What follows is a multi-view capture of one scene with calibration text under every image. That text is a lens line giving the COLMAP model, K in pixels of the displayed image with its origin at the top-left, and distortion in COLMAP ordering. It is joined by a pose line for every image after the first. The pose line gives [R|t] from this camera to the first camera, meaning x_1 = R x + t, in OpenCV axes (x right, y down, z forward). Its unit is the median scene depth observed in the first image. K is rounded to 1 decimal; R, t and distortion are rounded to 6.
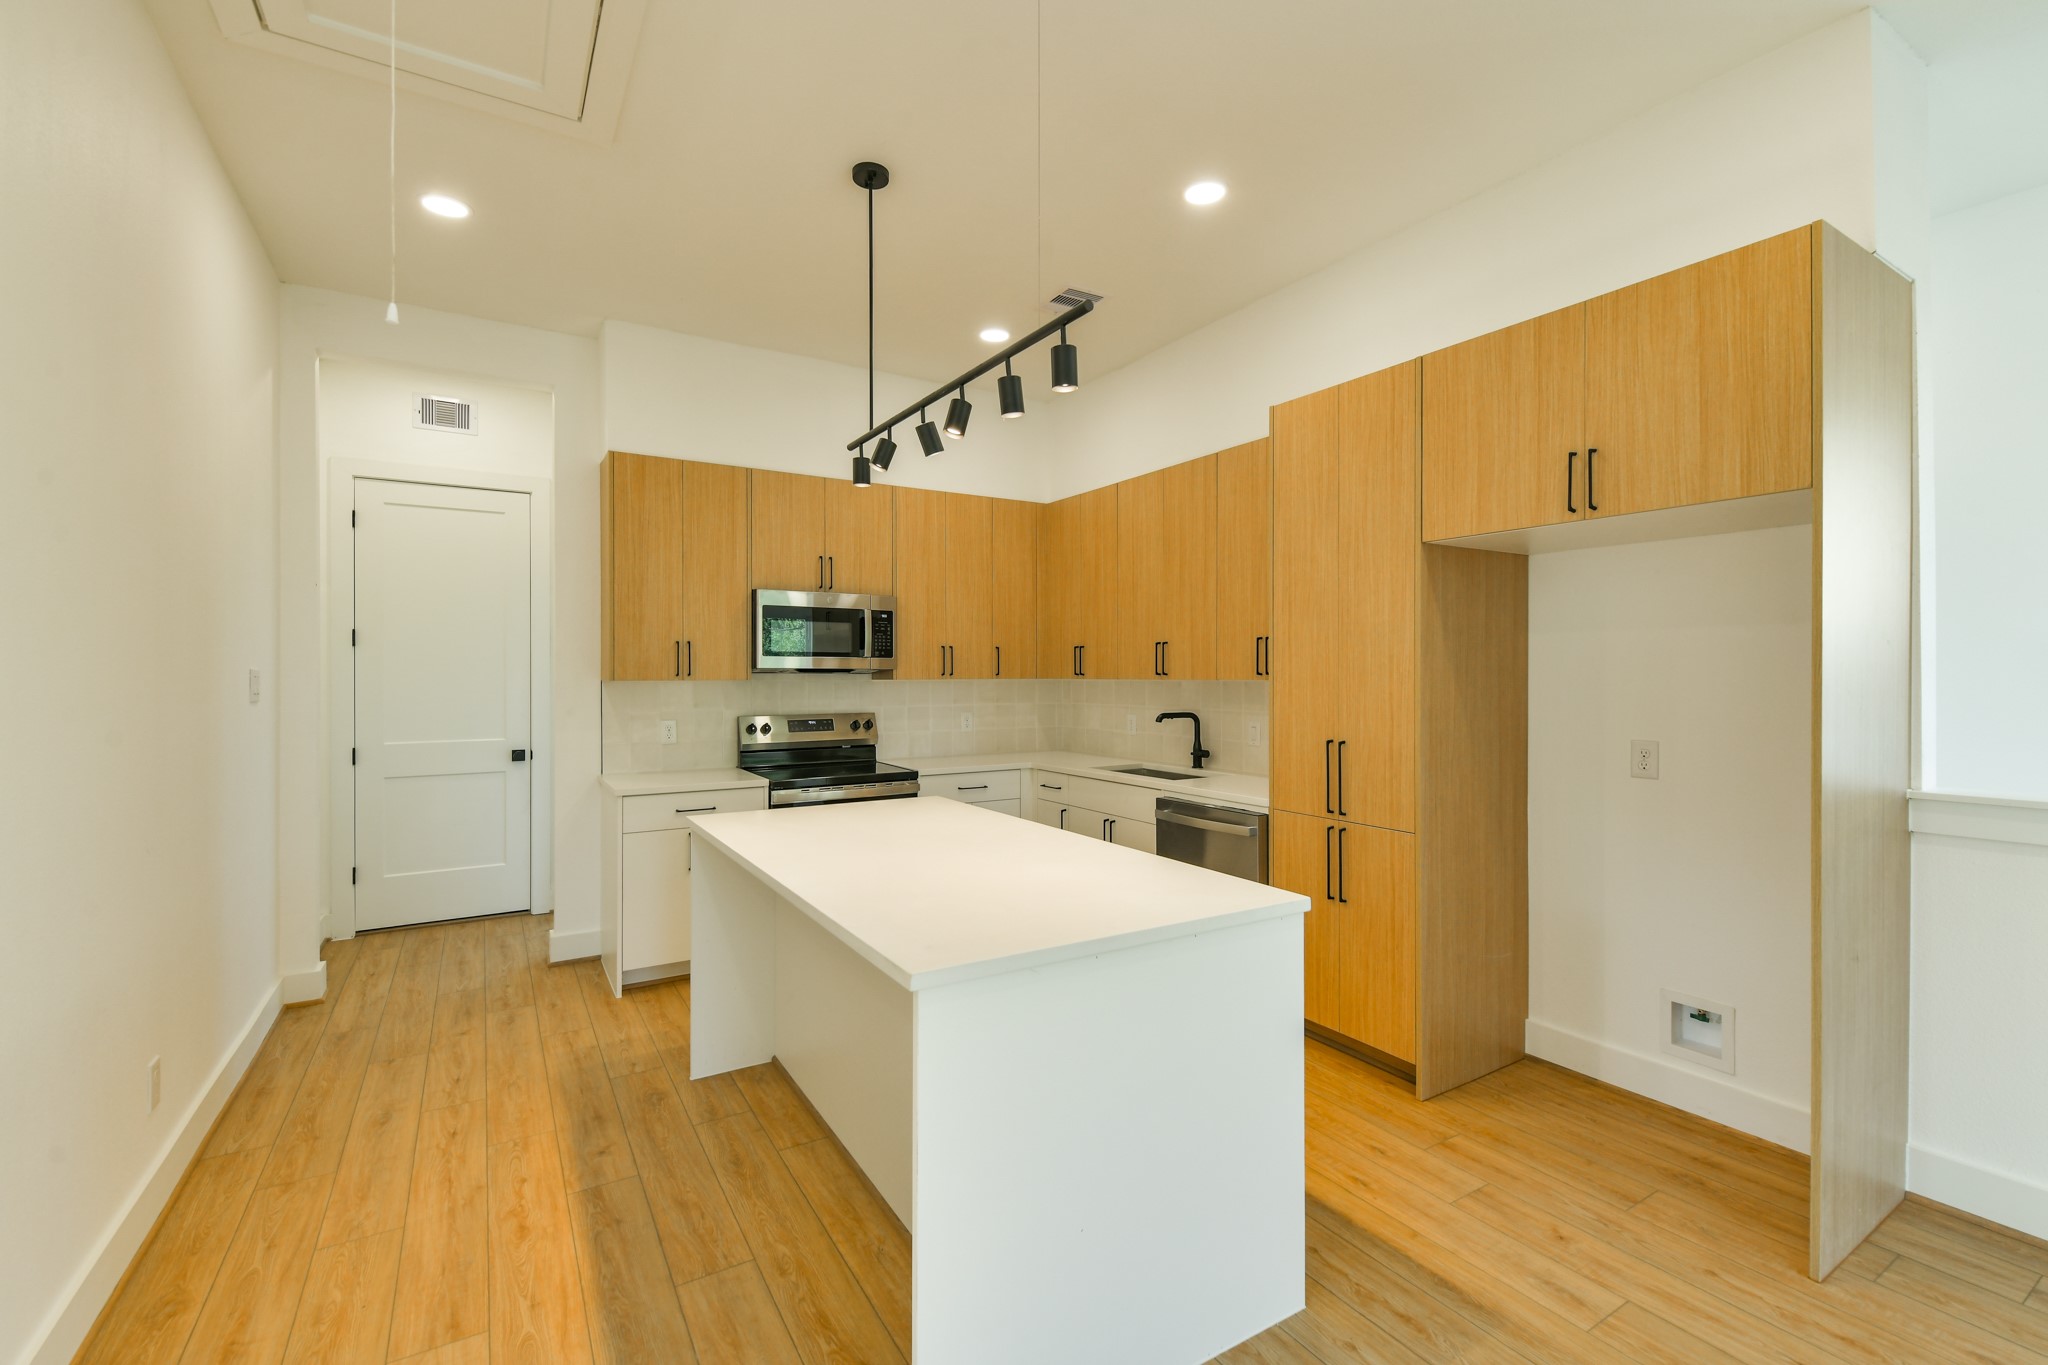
lens RADIAL K [[883.1, 0, 1035.4], [0, 883.1, 674.9], [0, 0, 1]] dist [0.019046, -0.012081]
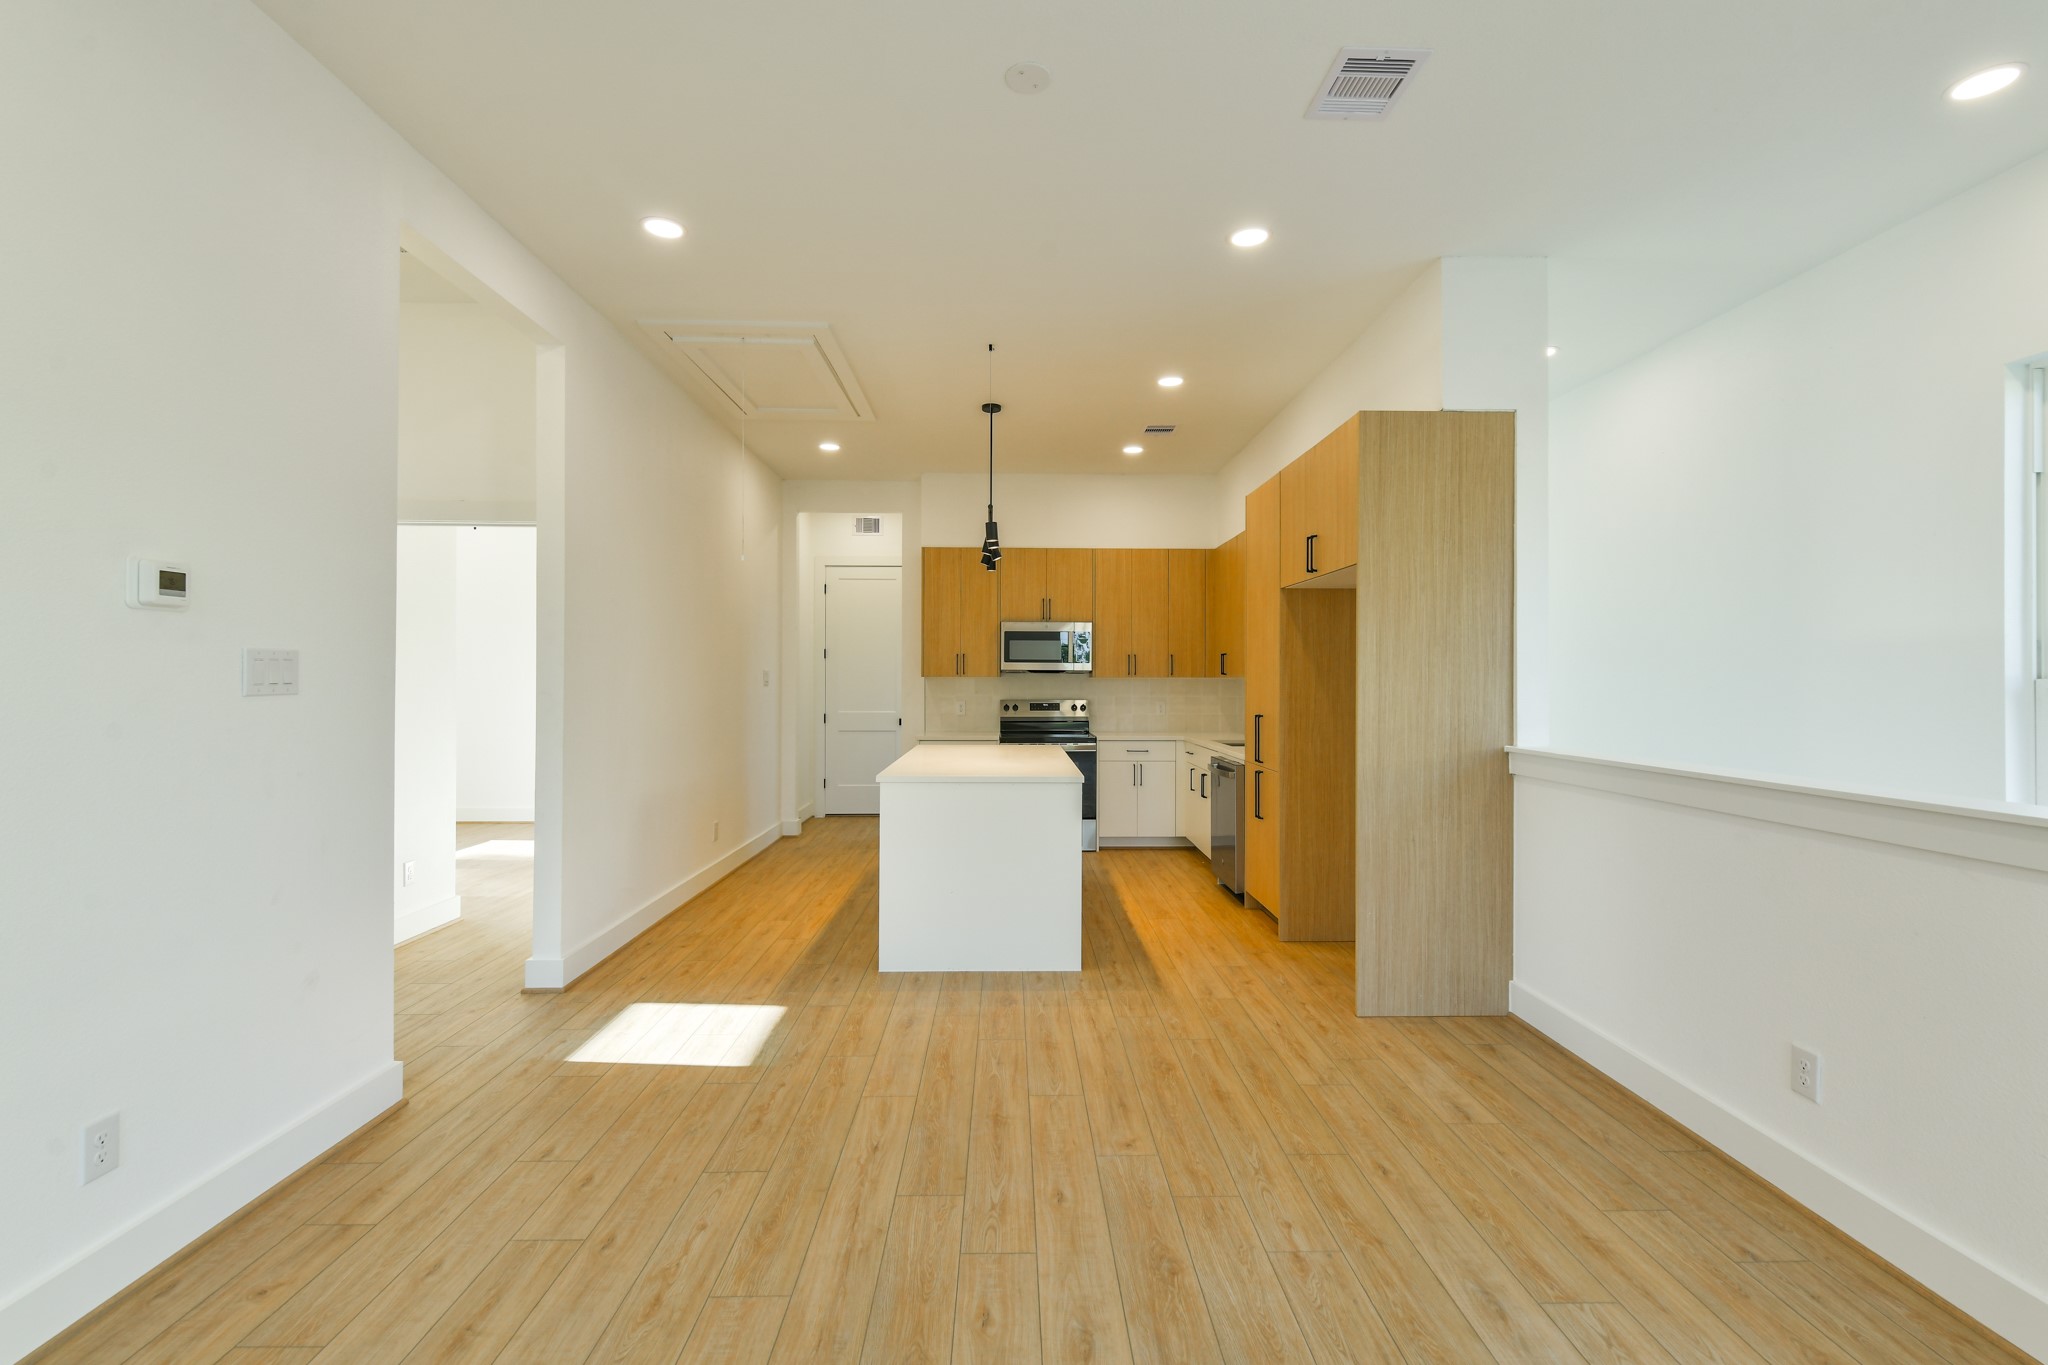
lens RADIAL K [[883.1, 0, 1035.4], [0, 883.1, 674.9], [0, 0, 1]] dist [0.019046, -0.012081]
pose [[0.865078, 0.000959, -0.501637, 0.542767], [-0.004260, 0.999976, -0.005435, 0.010525], [0.501619, 0.006838, 0.865061, -0.373969]]
